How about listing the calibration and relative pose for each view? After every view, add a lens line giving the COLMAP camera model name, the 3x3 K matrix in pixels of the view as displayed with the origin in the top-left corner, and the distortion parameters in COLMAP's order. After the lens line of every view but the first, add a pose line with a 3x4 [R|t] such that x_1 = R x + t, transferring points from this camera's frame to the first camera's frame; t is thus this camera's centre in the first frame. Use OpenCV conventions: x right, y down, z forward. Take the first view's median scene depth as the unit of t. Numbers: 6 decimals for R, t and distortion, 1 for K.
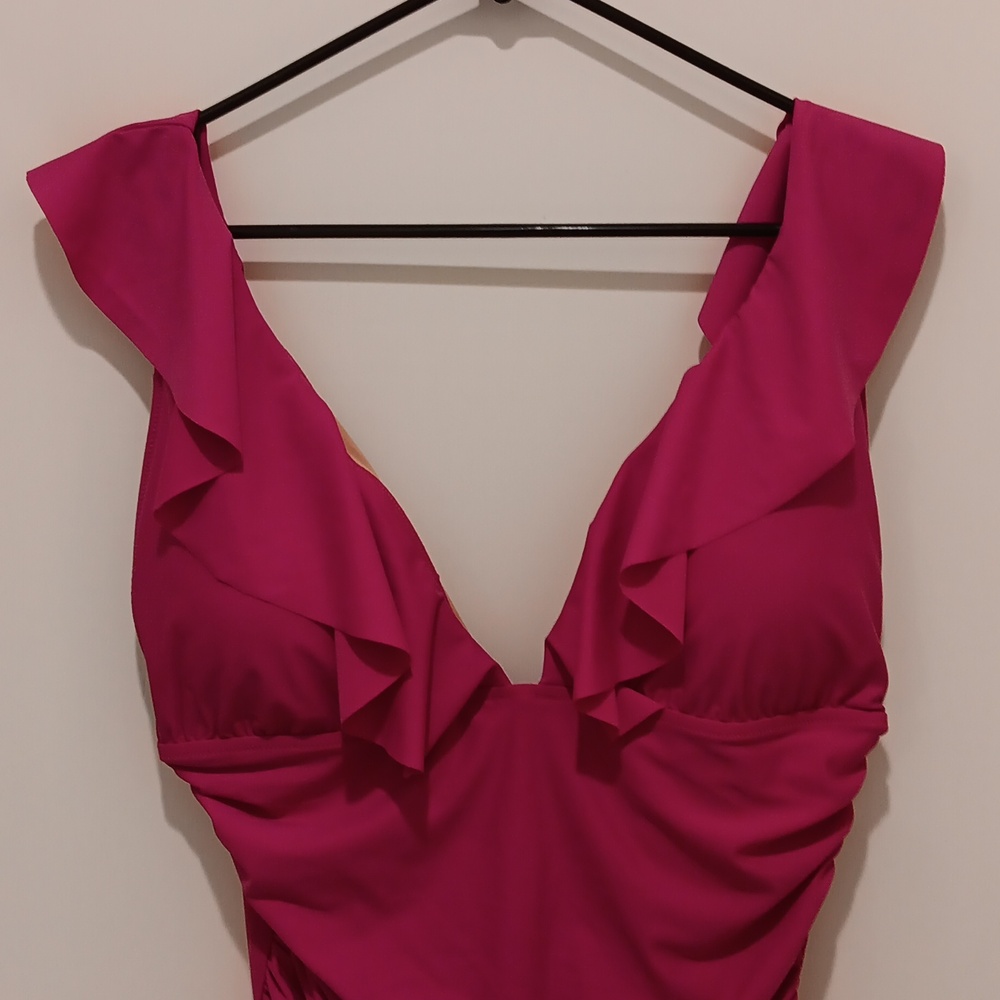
lens RADIAL K [[1492.0, 0, 496.4], [0, 1492.0, 507.7], [0, 0, 1]] dist [0.033659, 0.000000]
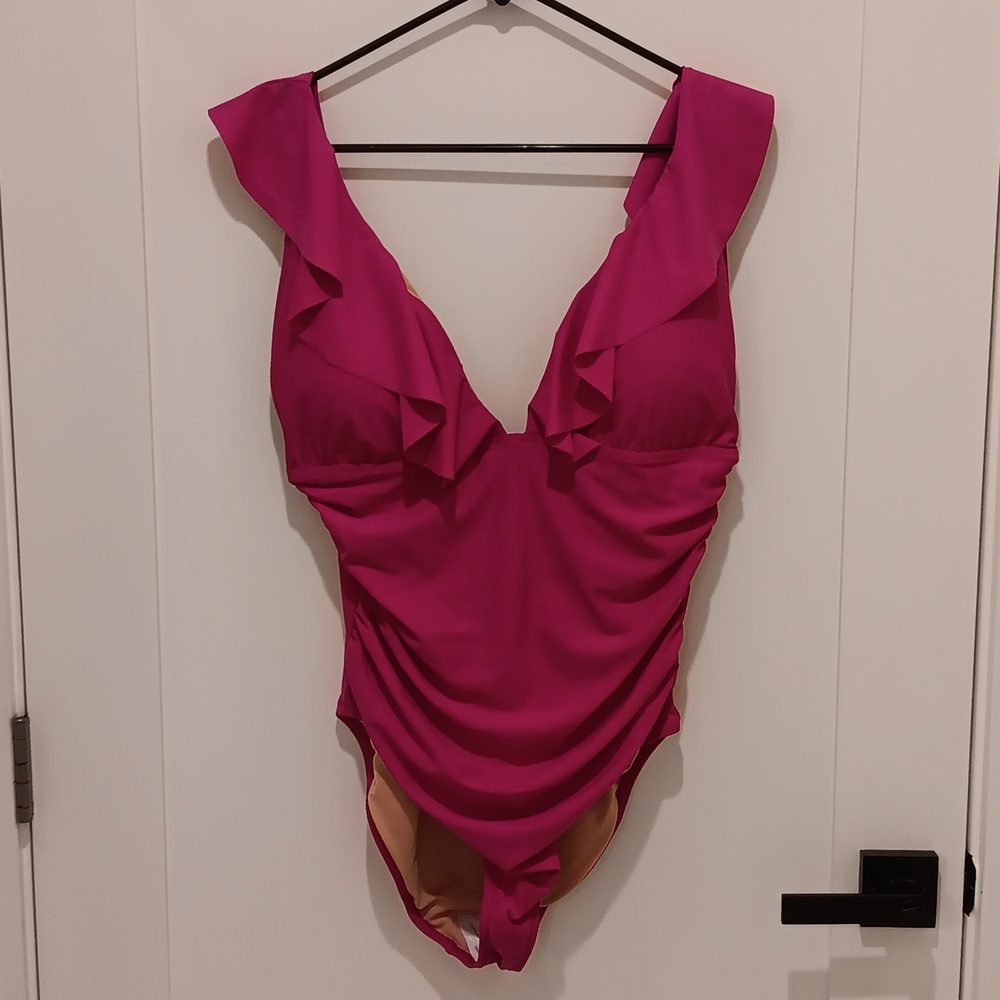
lens RADIAL K [[1454.3, 0, 505.4], [0, 1454.3, 493.4], [0, 0, 1]] dist [0.039130, 0.000000]
pose [[0.999794, -0.001060, 0.020279, -0.024393], [-0.000006, 0.998623, 0.052470, 0.103053], [-0.020307, -0.052459, 0.998417, -0.584086]]
